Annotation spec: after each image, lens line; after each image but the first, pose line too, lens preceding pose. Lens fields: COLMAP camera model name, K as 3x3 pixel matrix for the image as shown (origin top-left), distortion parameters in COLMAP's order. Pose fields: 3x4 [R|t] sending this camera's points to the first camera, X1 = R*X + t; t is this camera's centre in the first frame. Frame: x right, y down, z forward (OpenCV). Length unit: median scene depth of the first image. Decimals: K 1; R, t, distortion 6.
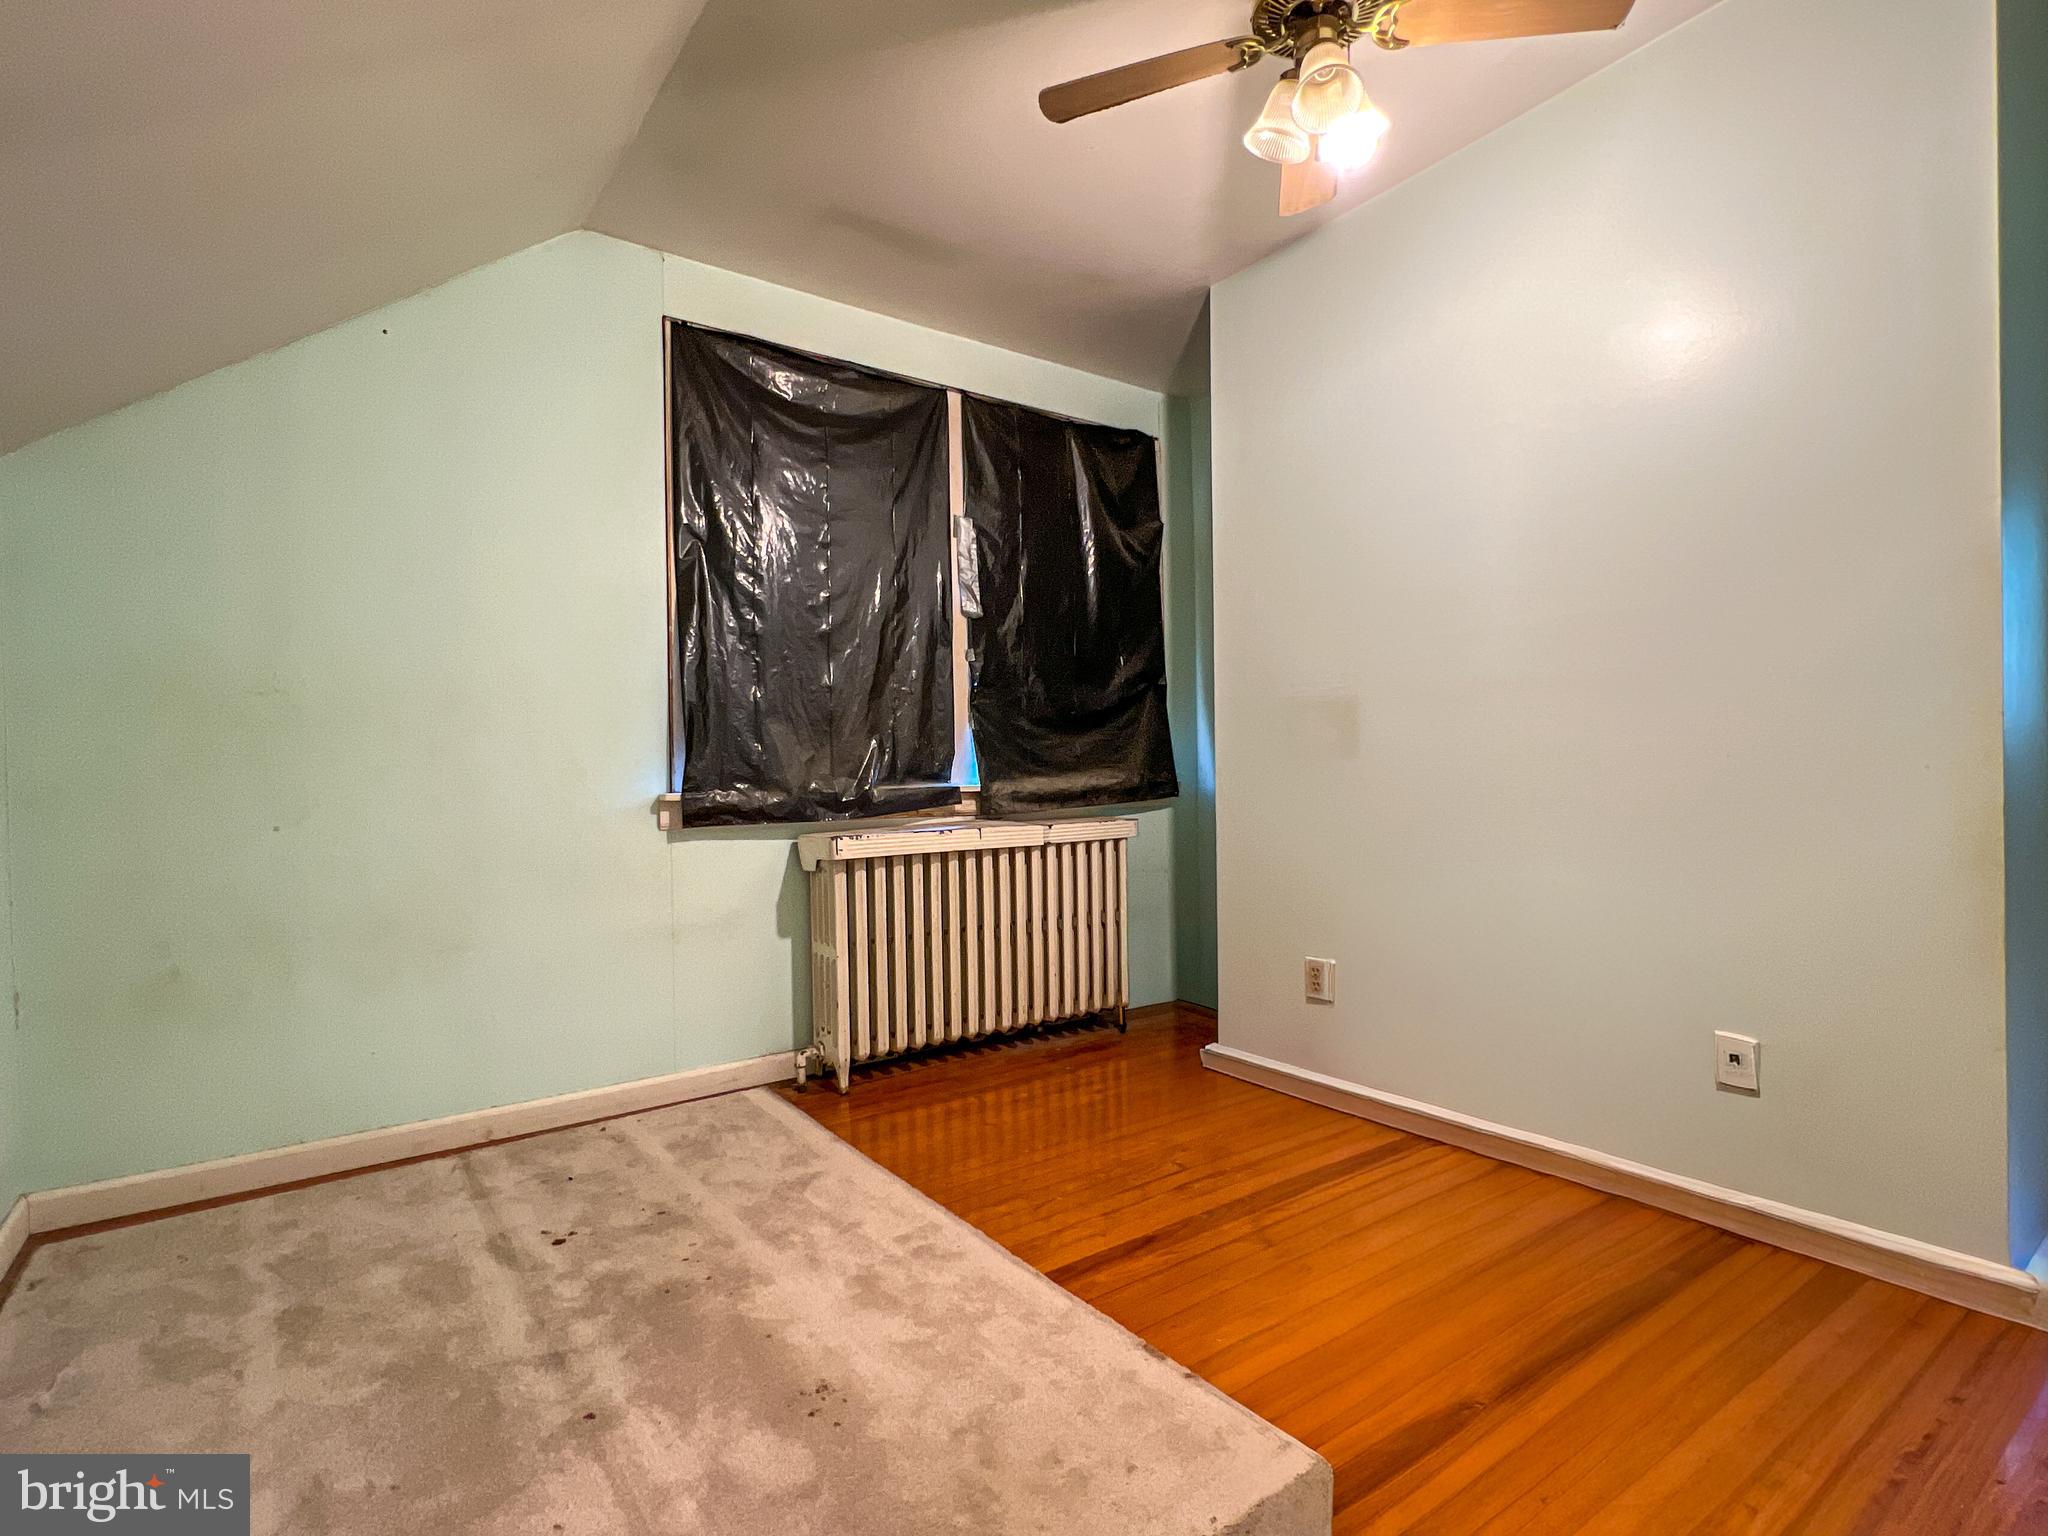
lens RADIAL K [[971.0, 0, 1027.5], [0, 971.0, 767.7], [0, 0, 1]] dist [0.001210, 0.000330]
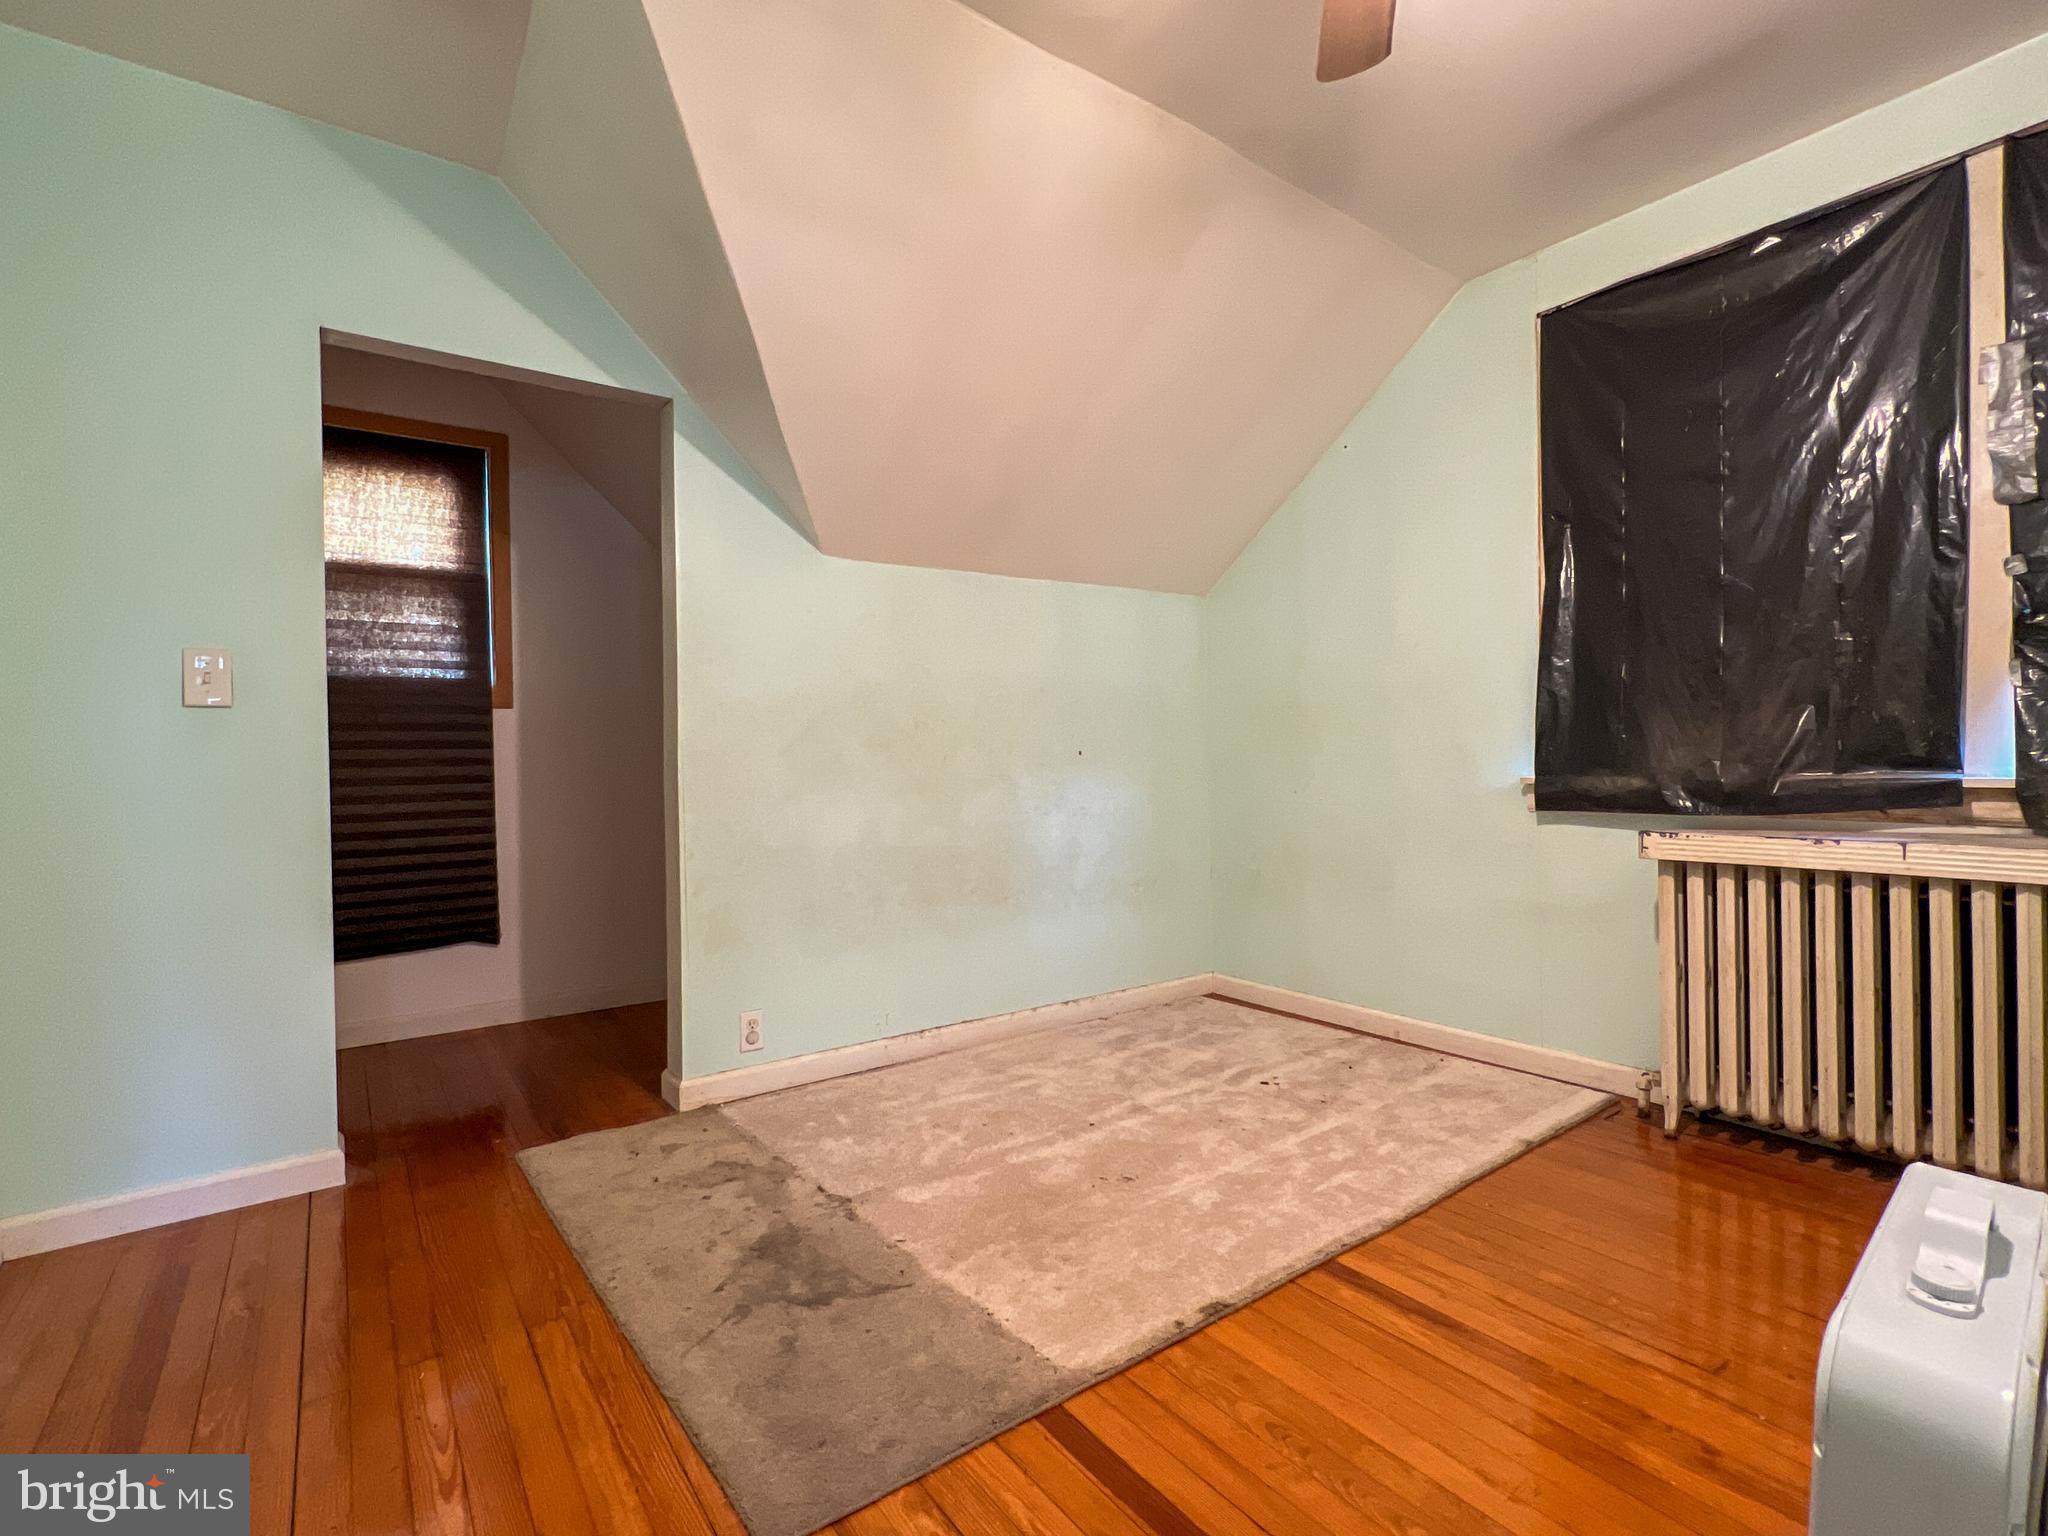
lens RADIAL K [[971.0, 0, 1027.5], [0, 971.0, 767.7], [0, 0, 1]] dist [0.001210, 0.000330]
pose [[0.011932, 0.015941, -0.999802, 0.696693], [0.008346, 0.999836, 0.016041, -0.004050], [0.999894, -0.008536, 0.011797, 0.467473]]
